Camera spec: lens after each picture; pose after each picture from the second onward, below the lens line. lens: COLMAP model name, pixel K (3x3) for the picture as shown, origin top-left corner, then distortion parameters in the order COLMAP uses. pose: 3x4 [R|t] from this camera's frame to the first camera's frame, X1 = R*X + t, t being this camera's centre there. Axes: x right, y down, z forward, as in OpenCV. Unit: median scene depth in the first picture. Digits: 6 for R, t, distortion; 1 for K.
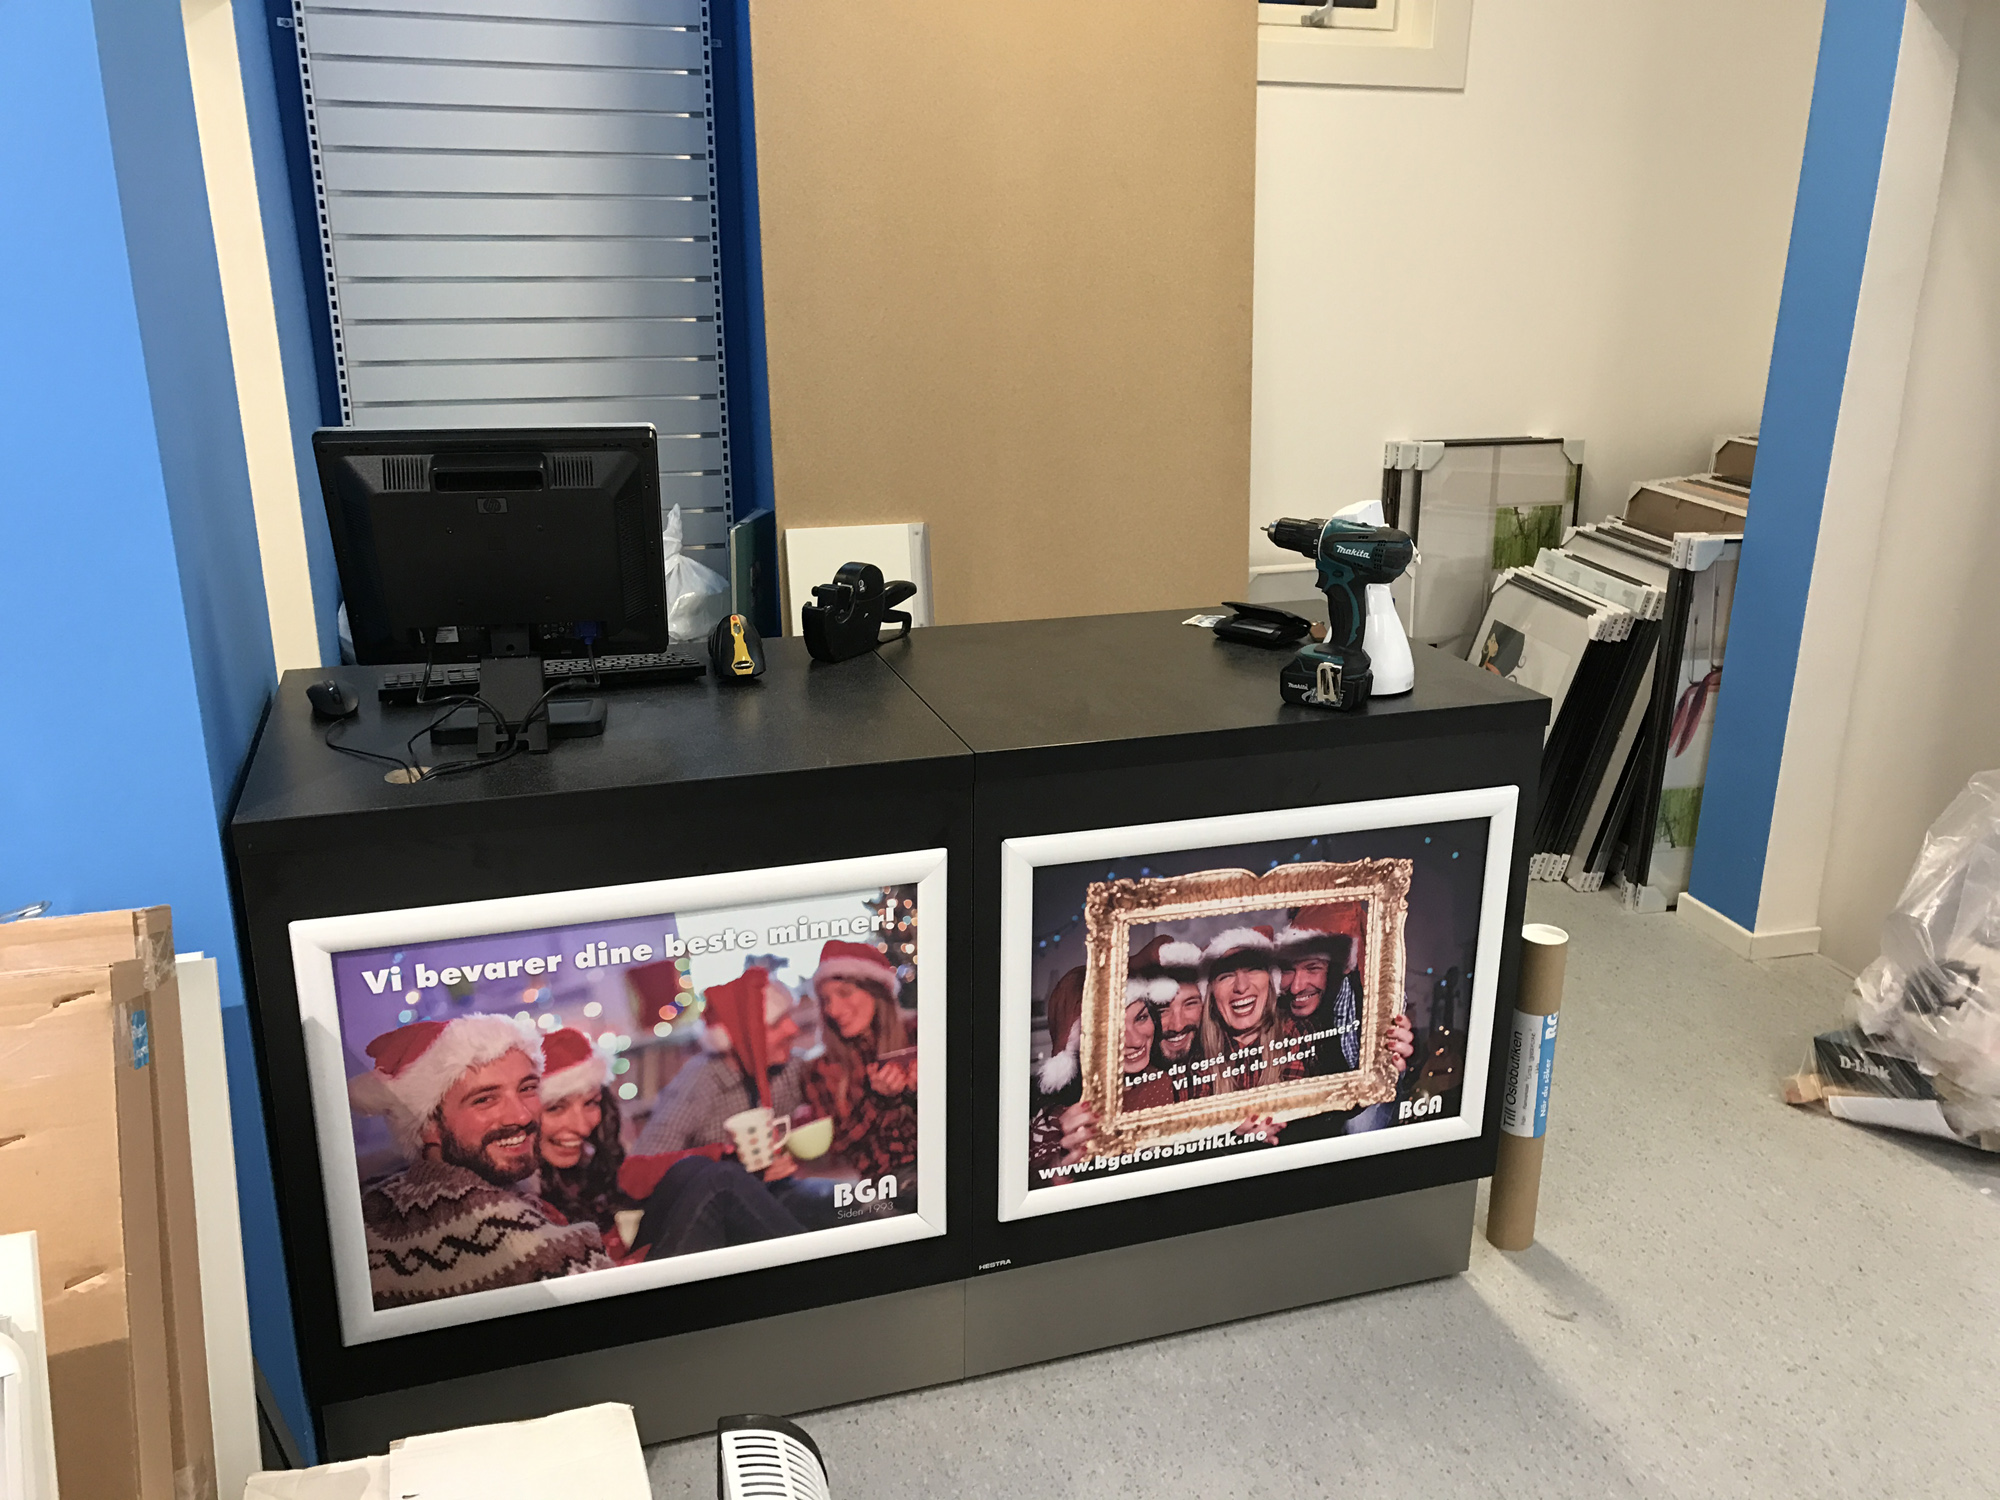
lens RADIAL K [[1646.8, 0, 1001.6], [0, 1646.8, 747.0], [0, 0, 1]] dist [0.049125, -0.040641]
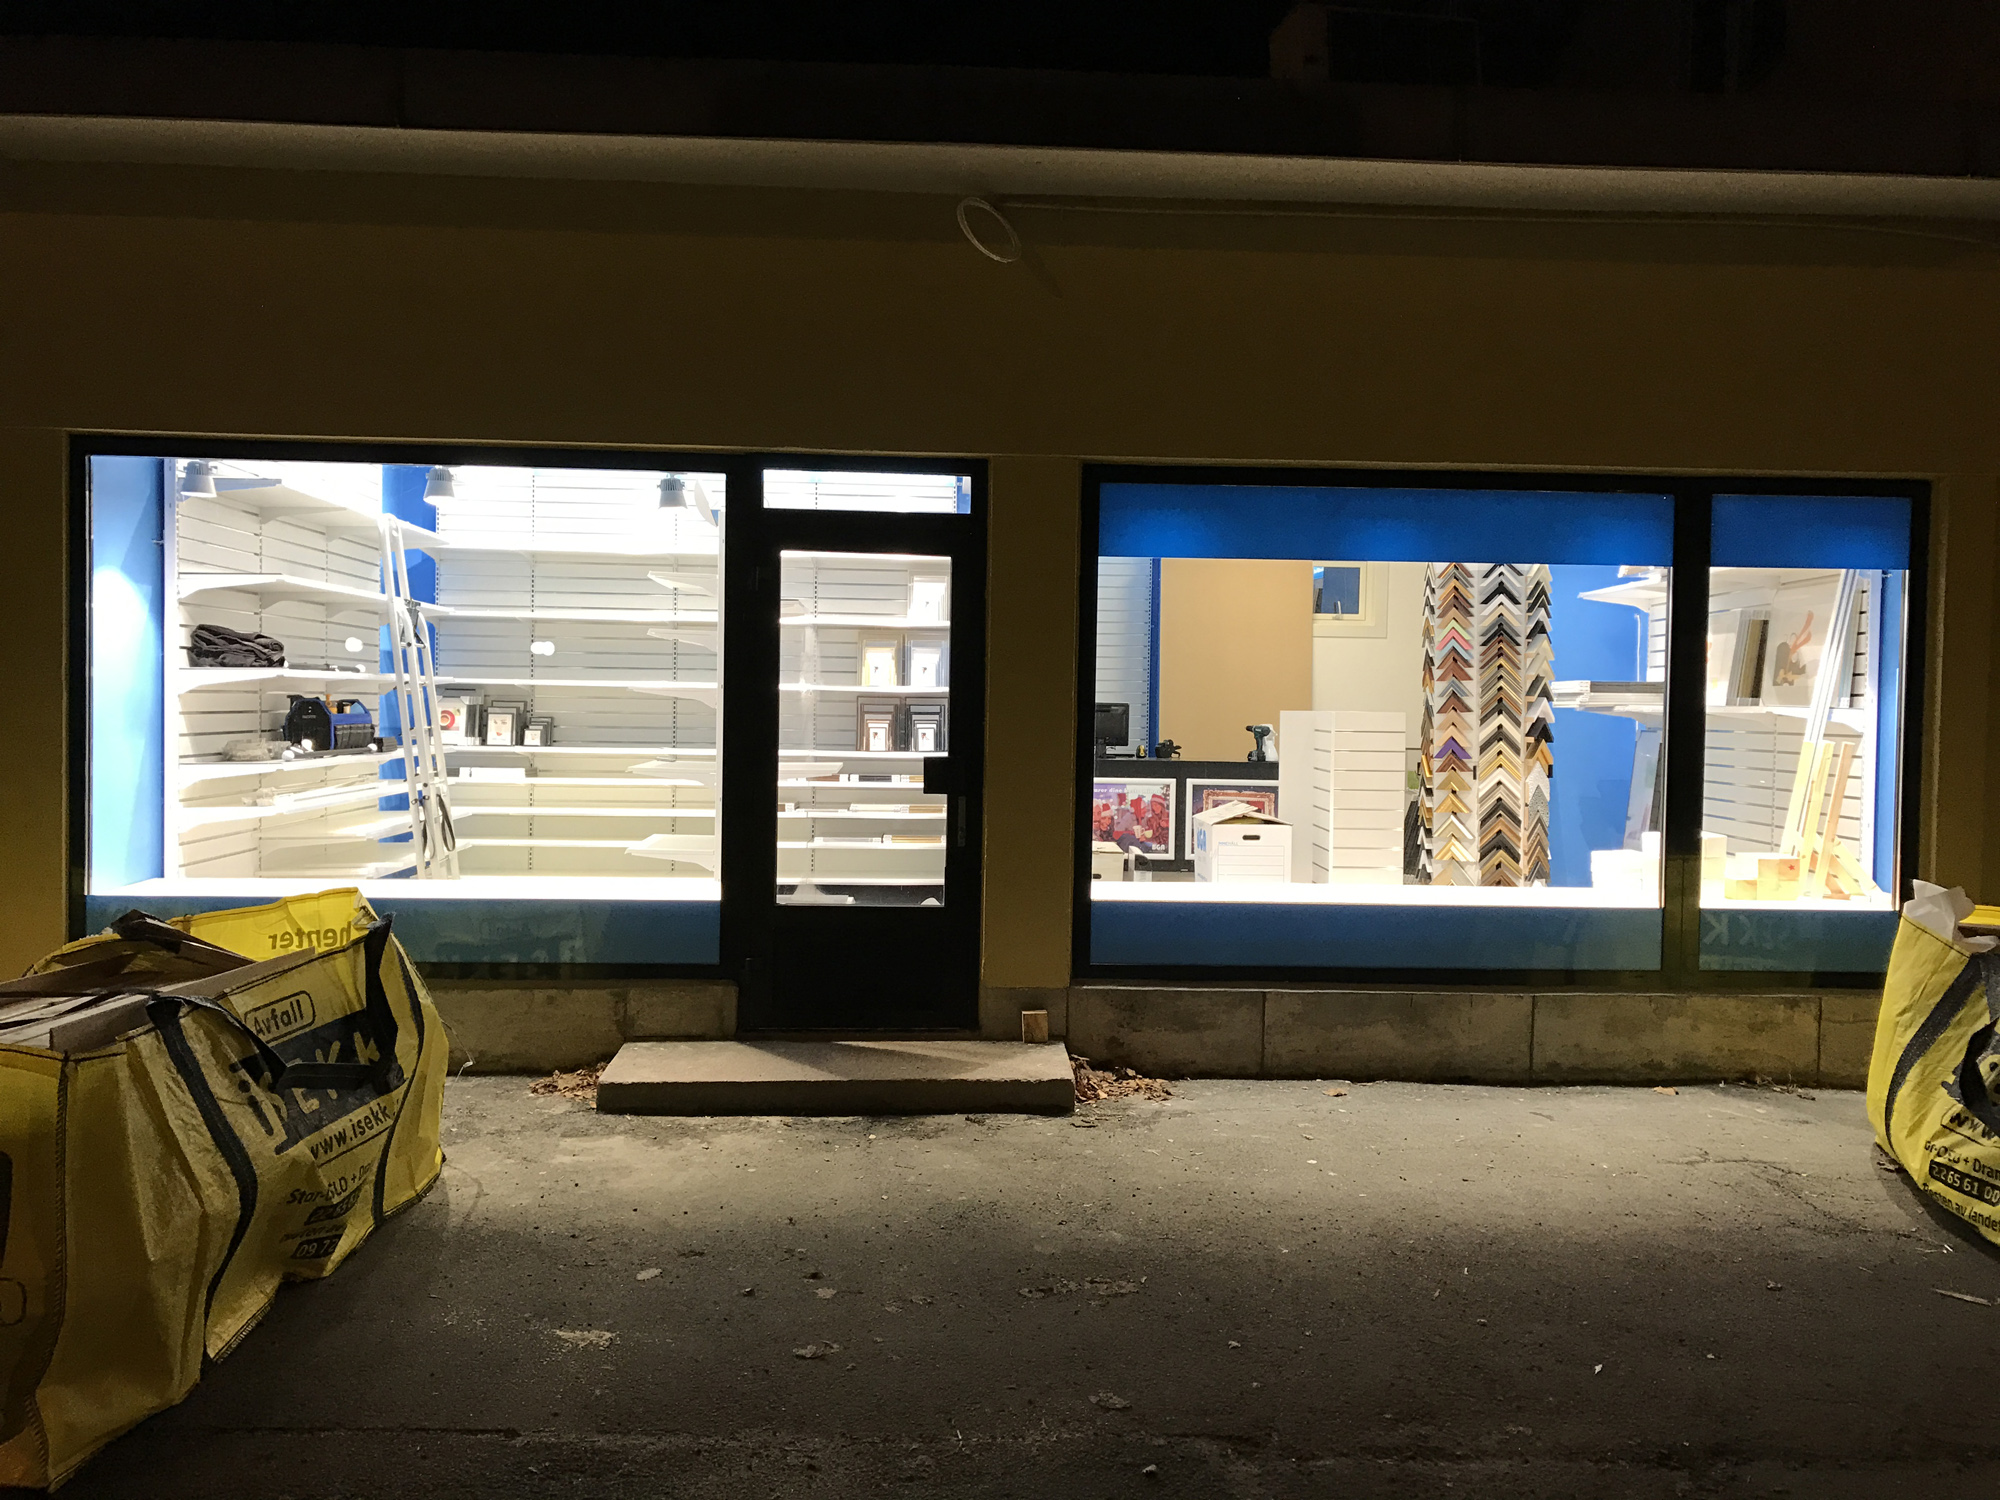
lens RADIAL K [[1646.8, 0, 1002.5], [0, 1646.8, 749.5], [0, 0, 1]] dist [0.049125, -0.040641]
pose [[0.957857, 0.014930, -0.286859, 0.733893], [-0.092627, 0.961356, -0.259258, 1.075029], [0.271903, 0.274903, 0.922224, -3.154529]]
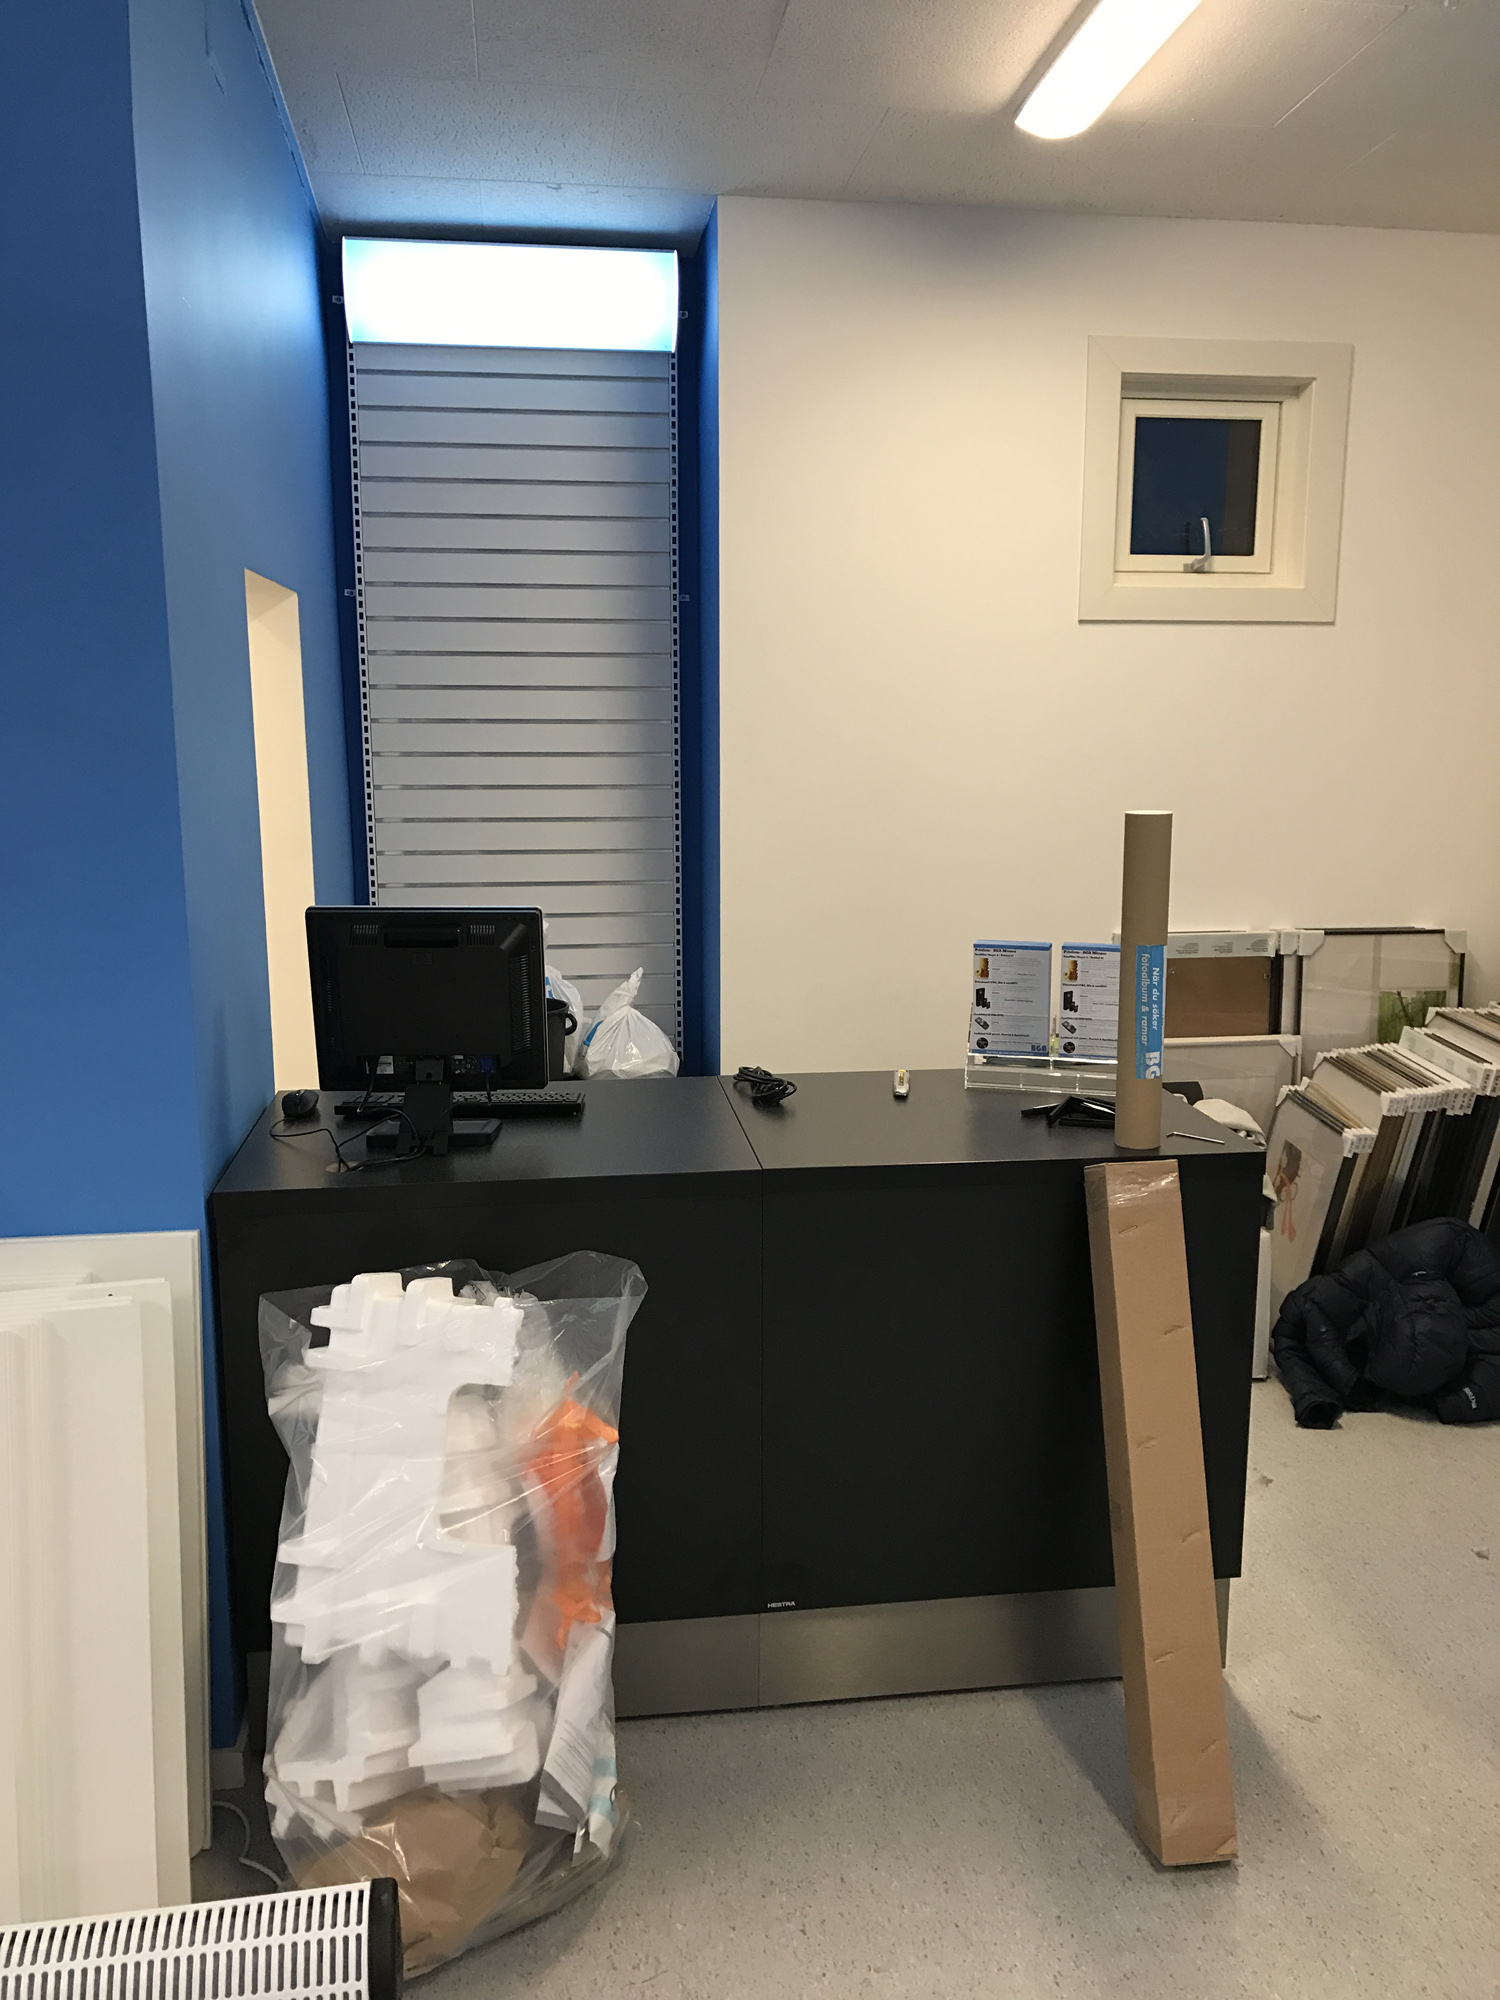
lens RADIAL K [[1646.8, 0, 751.1], [0, 1646.8, 1005.1], [0, 0, 1]] dist [0.049125, -0.040641]
pose [[0.982780, 0.026981, -0.182800, 0.155800], [-0.049685, 0.991434, -0.120786, 0.023747], [0.177976, 0.127789, 0.975702, -0.198234]]
